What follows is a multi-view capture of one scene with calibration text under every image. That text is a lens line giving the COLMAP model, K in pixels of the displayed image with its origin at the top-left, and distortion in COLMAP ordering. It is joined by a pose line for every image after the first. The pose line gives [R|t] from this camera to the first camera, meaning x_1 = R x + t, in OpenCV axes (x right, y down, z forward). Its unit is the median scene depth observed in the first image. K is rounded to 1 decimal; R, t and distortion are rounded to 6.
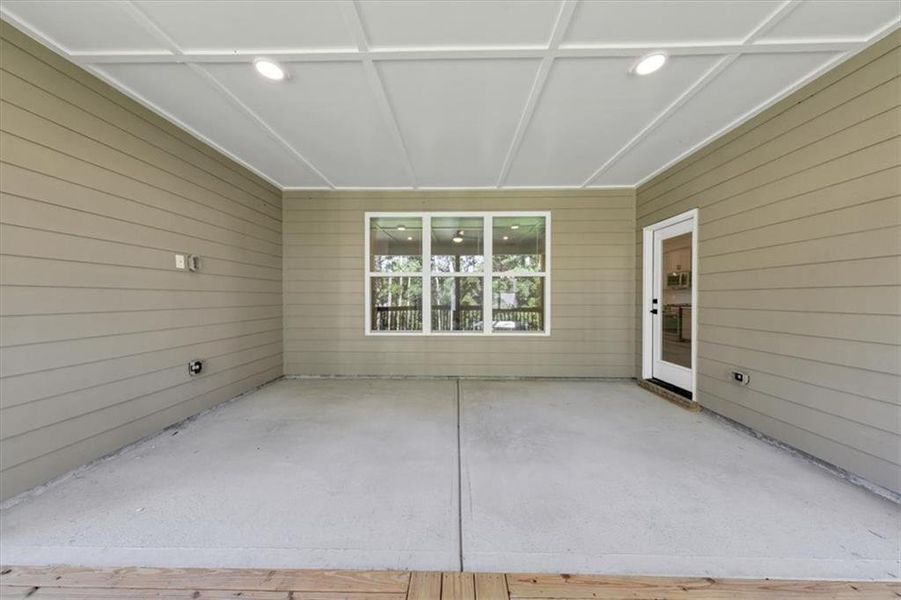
lens RADIAL K [[289.5, 0, 447.2], [0, 289.5, 298.3], [0, 0, 1]] dist [-0.000331, -0.000064]
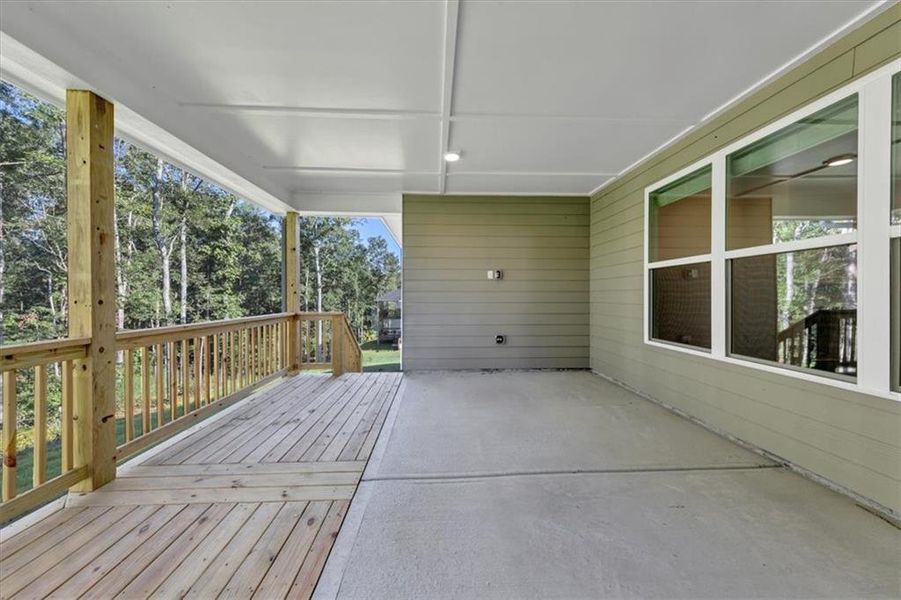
lens RADIAL K [[289.5, 0, 449.2], [0, 289.5, 296.7], [0, 0, 1]] dist [-0.000331, -0.000064]
pose [[0.066928, 0.004860, -0.997746, 0.485147], [-0.001994, 0.999987, 0.004737, -0.002997], [0.997756, 0.001672, 0.066937, 0.417746]]
